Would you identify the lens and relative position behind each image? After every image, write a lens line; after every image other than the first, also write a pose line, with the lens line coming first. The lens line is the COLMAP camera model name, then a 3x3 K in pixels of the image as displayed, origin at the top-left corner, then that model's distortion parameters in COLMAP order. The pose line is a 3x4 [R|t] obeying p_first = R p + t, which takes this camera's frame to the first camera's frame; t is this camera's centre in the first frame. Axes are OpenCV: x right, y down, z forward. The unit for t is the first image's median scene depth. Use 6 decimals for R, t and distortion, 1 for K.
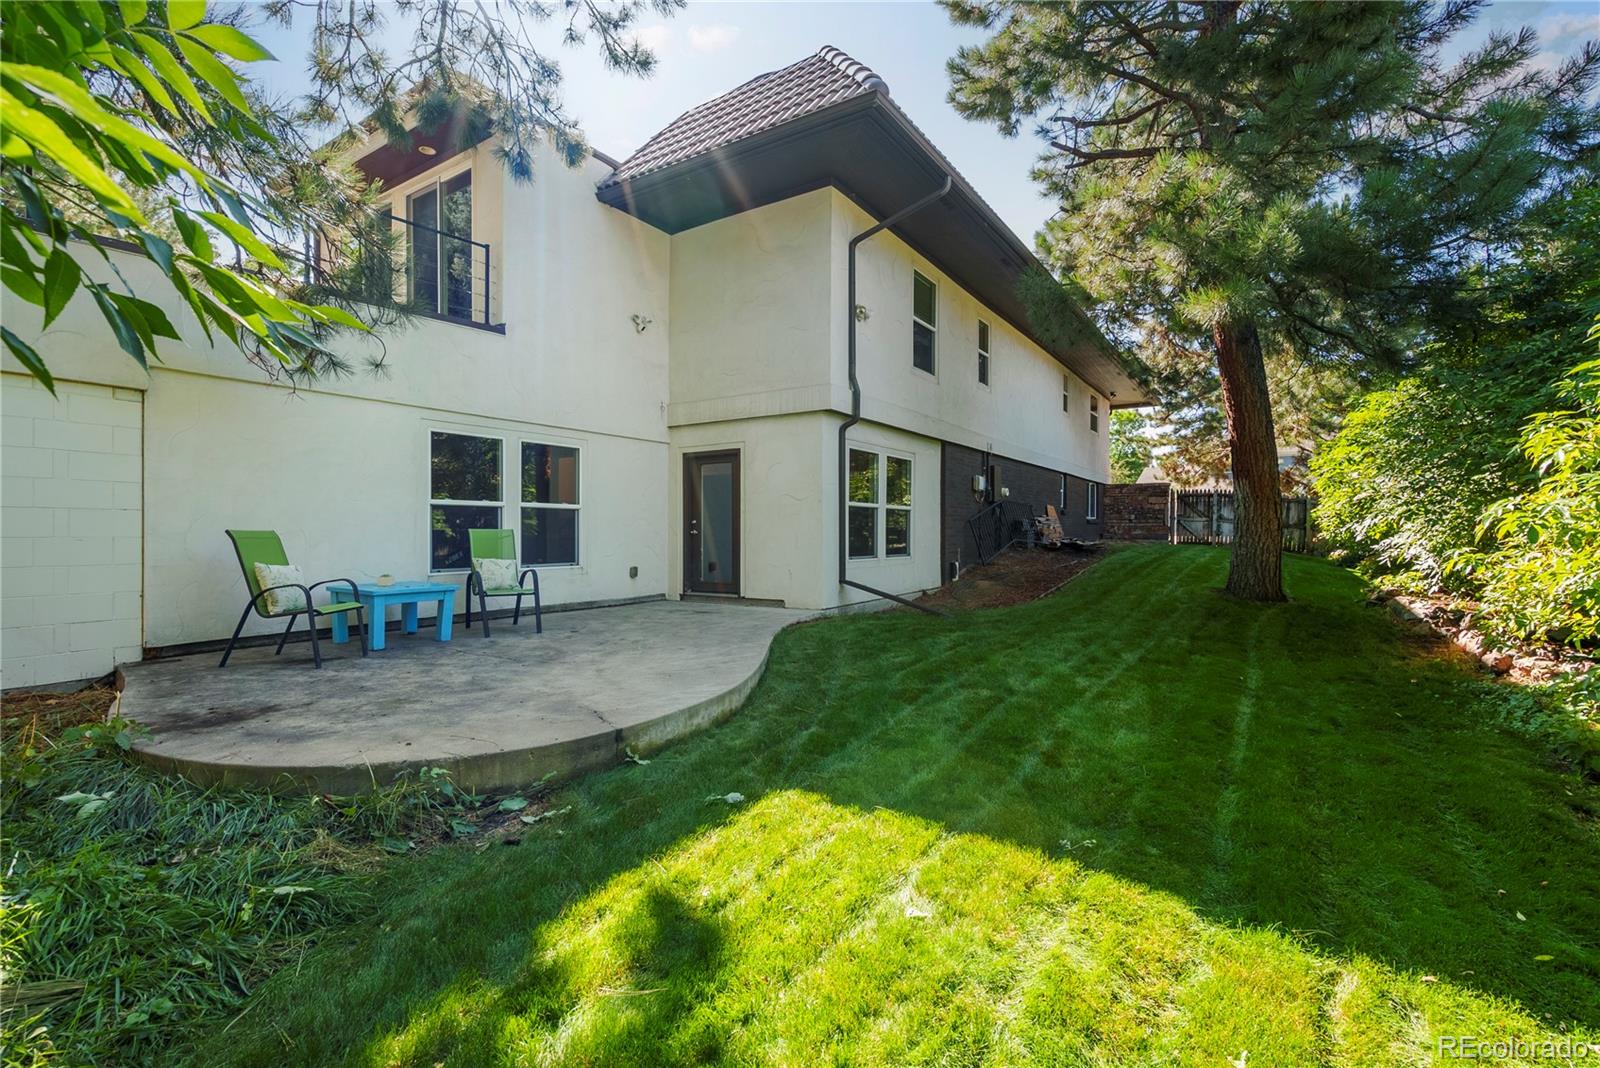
lens RADIAL K [[741.9, 0, 806.9], [0, 741.9, 529.3], [0, 0, 1]] dist [-0.028930, -0.000219]
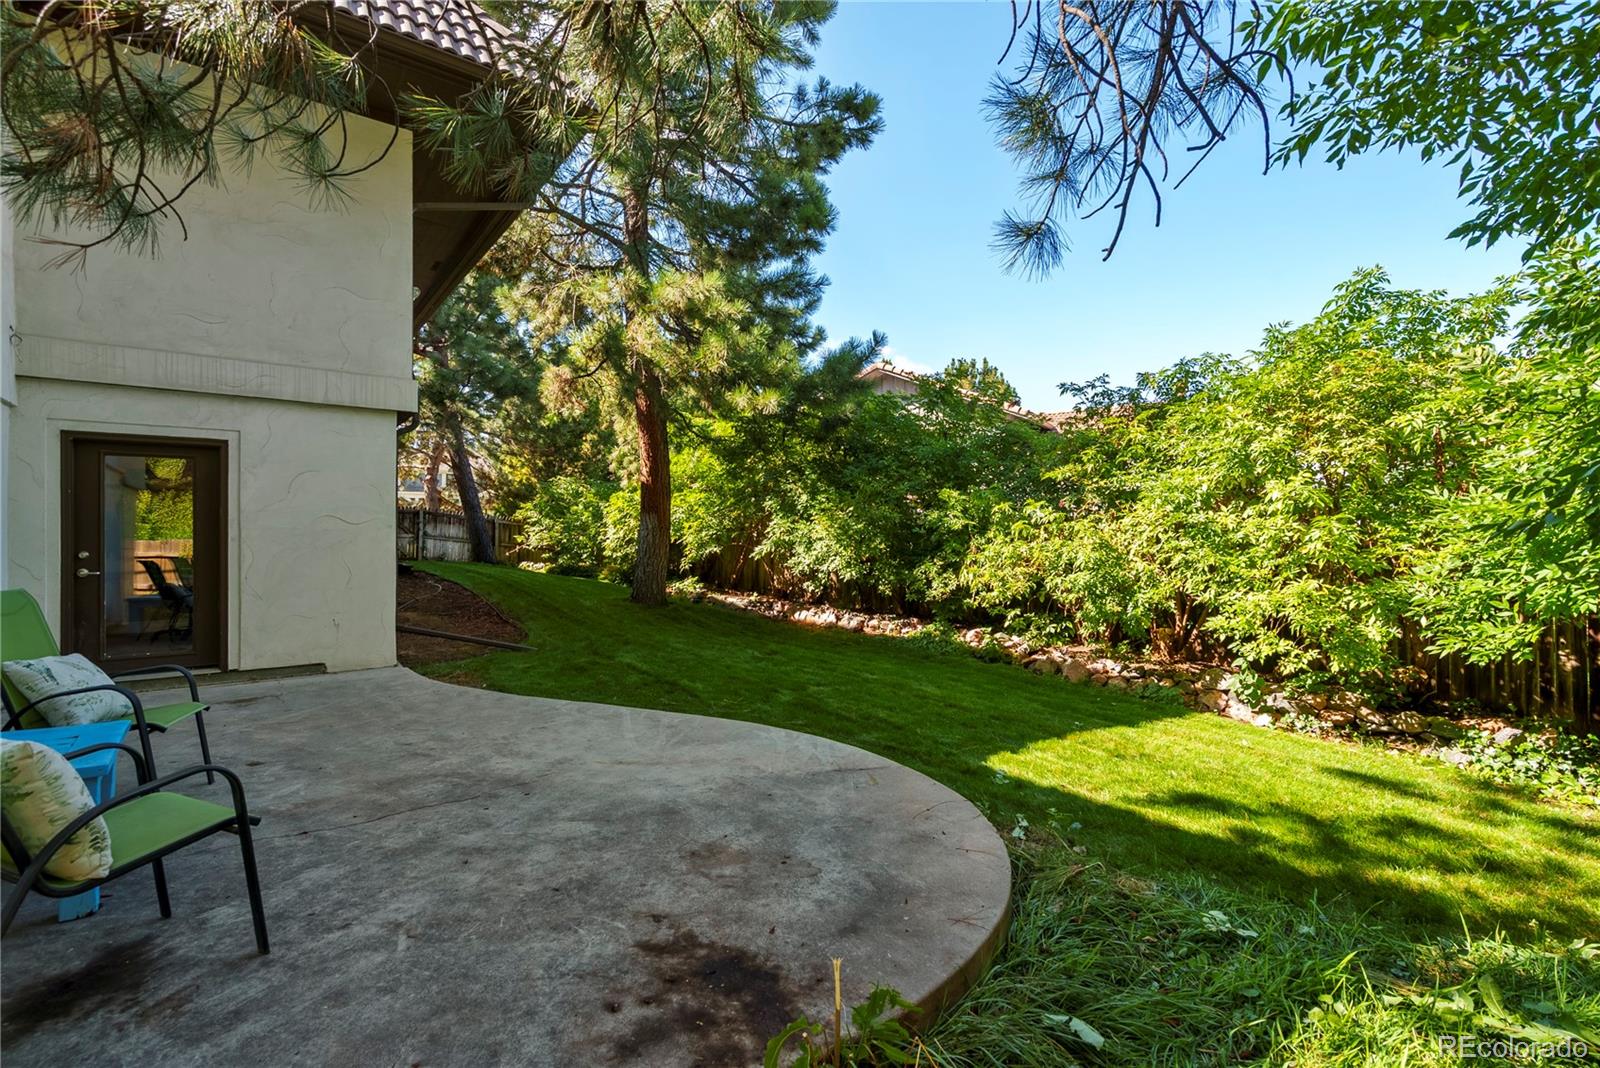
lens RADIAL K [[741.9, 0, 804.0], [0, 741.9, 534.7], [0, 0, 1]] dist [-0.028930, -0.000219]
pose [[0.308724, 0.003671, 0.951145, -0.571100], [-0.001919, 0.999993, -0.003236, -0.027141], [-0.951150, -0.000826, 0.308729, 0.348855]]
